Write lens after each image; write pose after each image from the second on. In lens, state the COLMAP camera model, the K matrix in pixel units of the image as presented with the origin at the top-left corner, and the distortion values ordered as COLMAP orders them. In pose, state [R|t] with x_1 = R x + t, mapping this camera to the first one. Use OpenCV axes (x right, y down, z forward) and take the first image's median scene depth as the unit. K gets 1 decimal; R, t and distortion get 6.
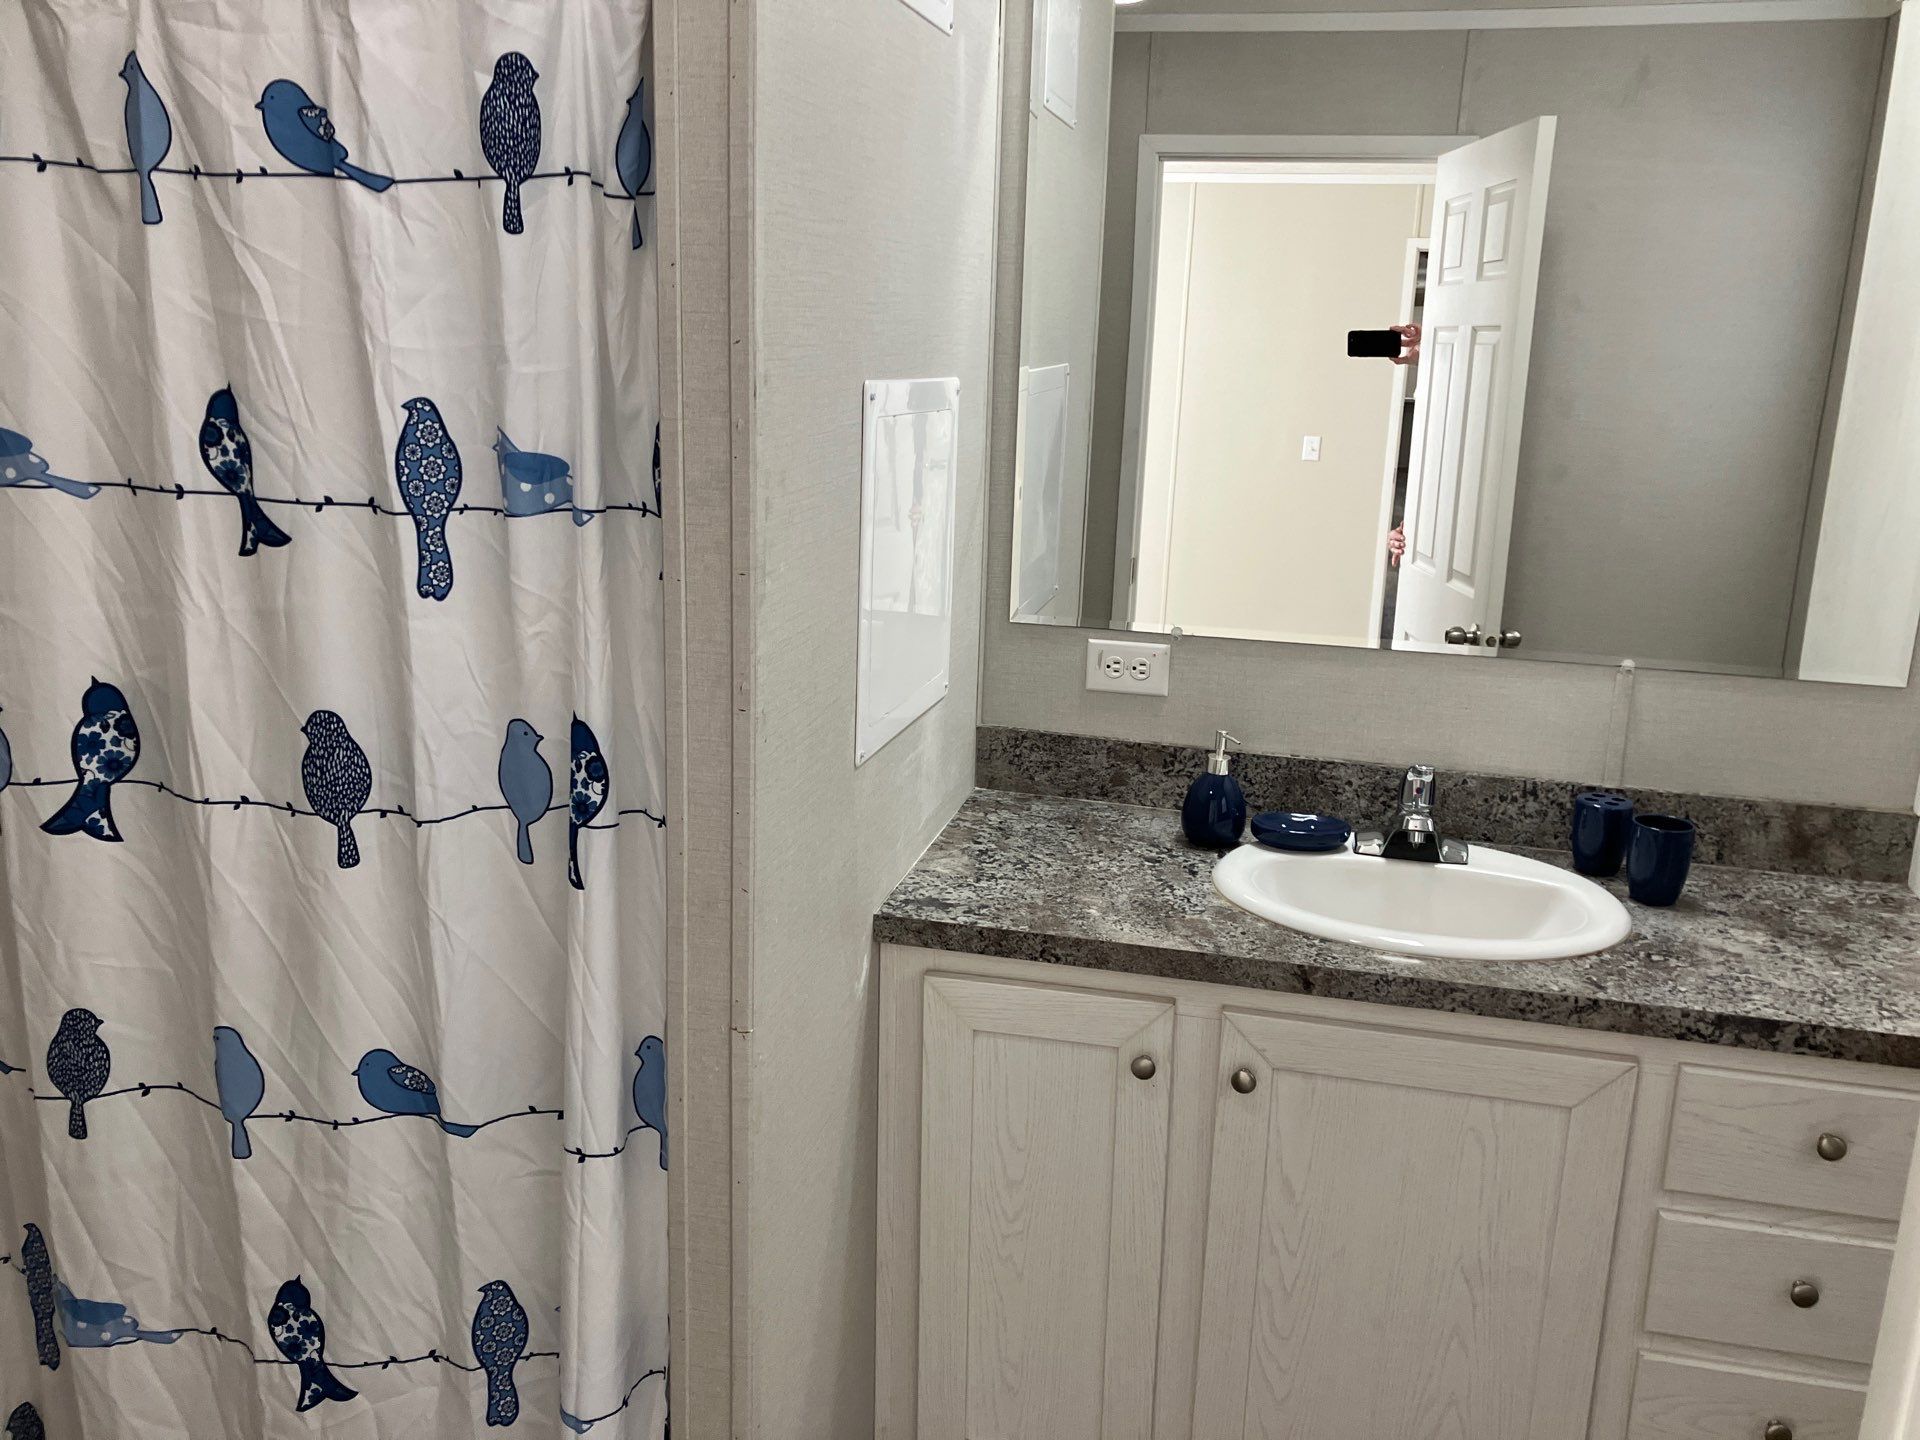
lens RADIAL K [[1580.3, 0, 960.0], [0, 1580.3, 720.0], [0, 0, 1]] dist [0.081526, -0.113401]
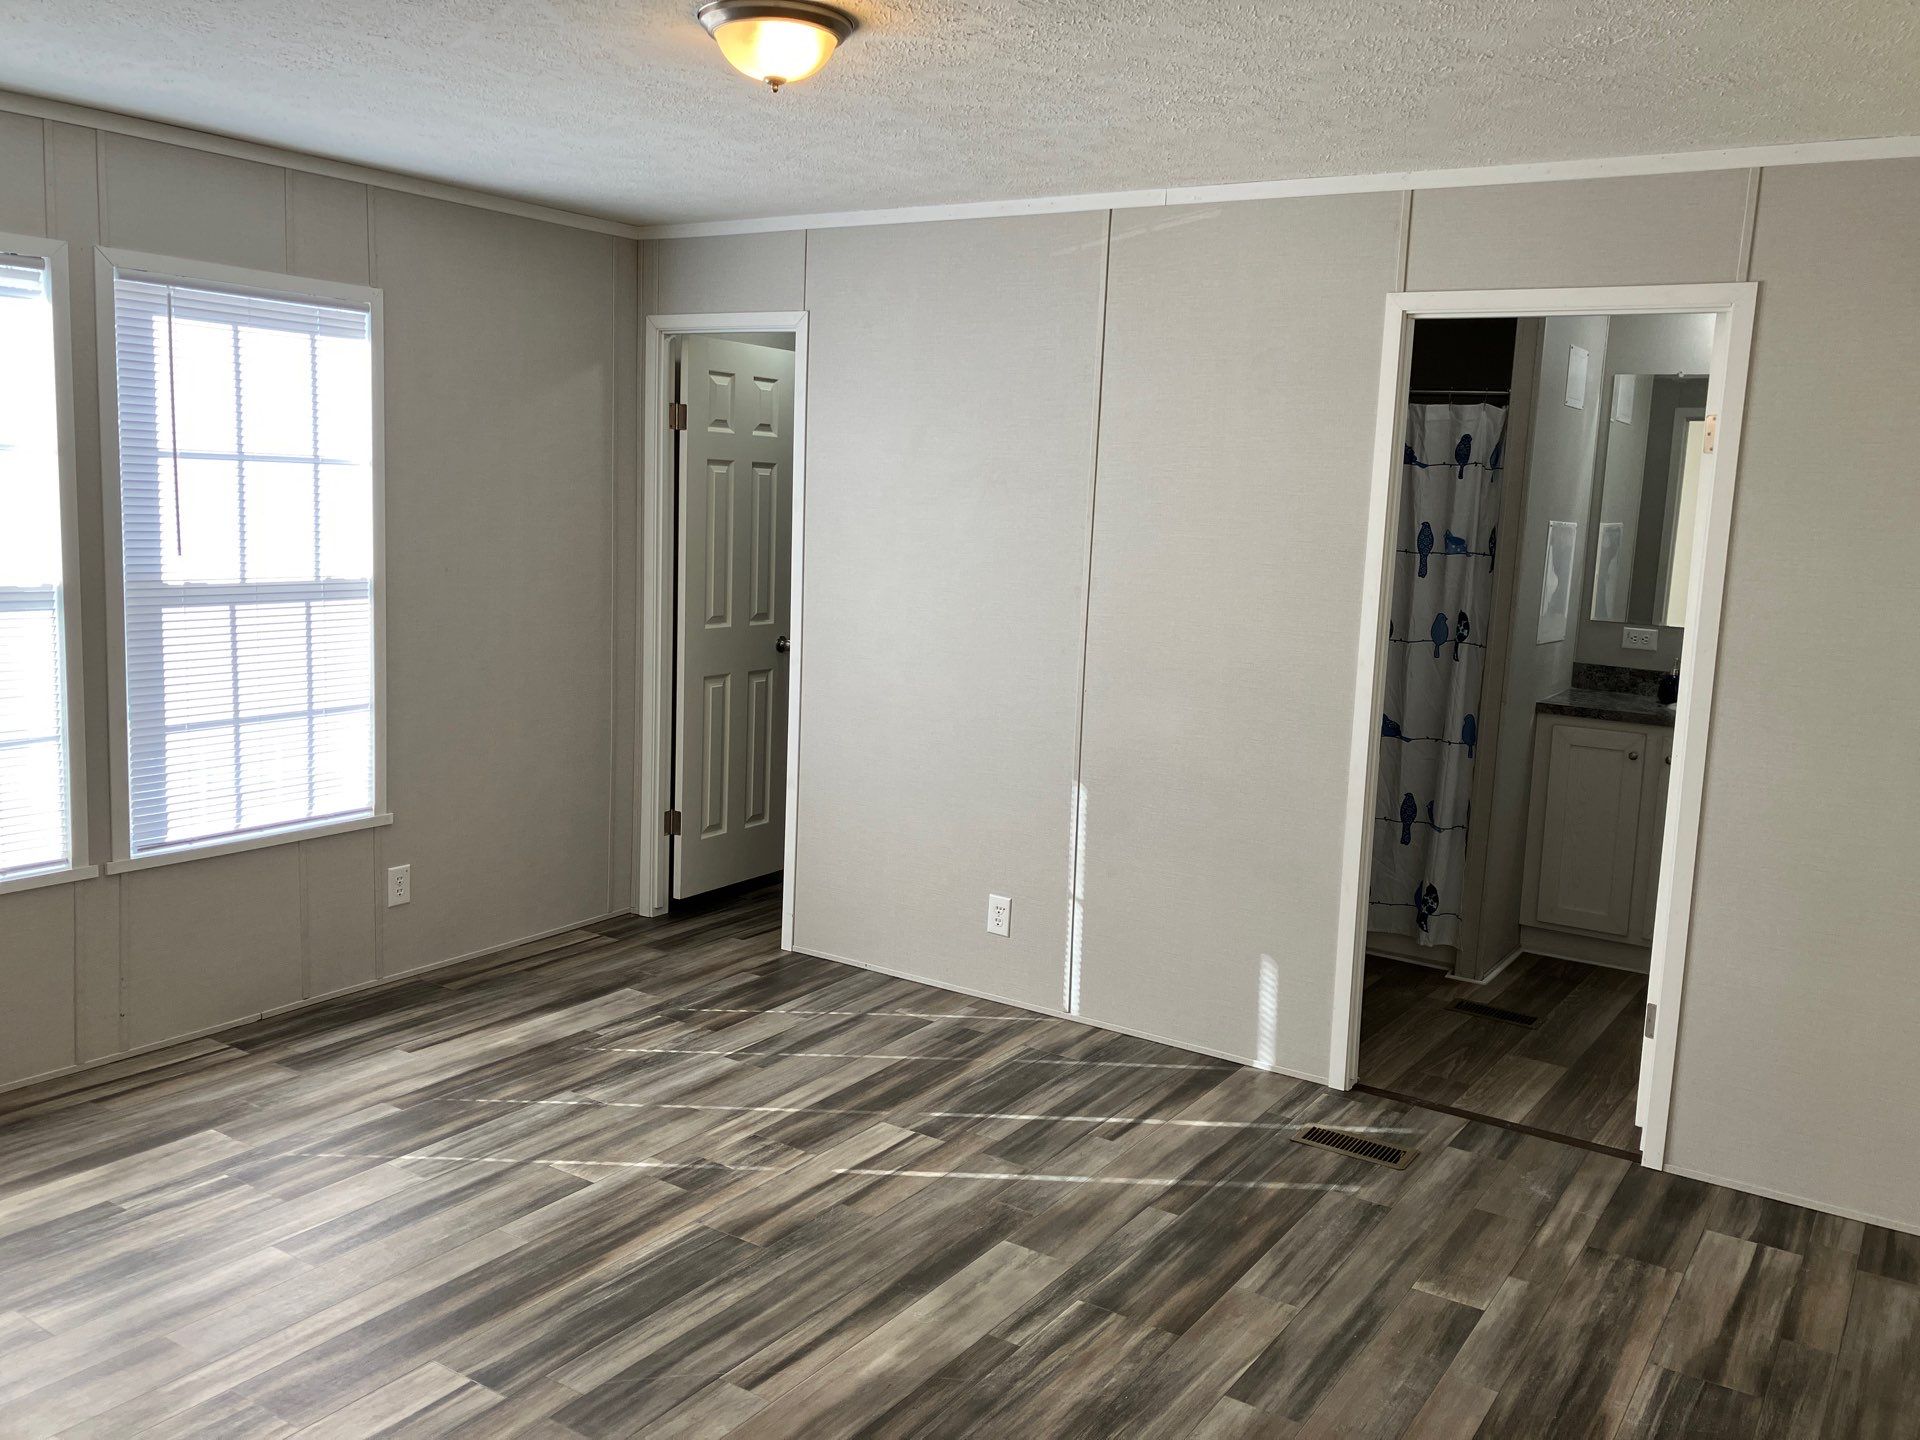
lens RADIAL K [[1580.3, 0, 960.0], [0, 1580.3, 720.0], [0, 0, 1]] dist [0.081526, -0.113401]
pose [[0.945484, 0.059565, -0.320176, -0.146522], [-0.095481, 0.990629, -0.097661, 0.686118], [0.311359, 0.122908, 0.942311, -2.638112]]
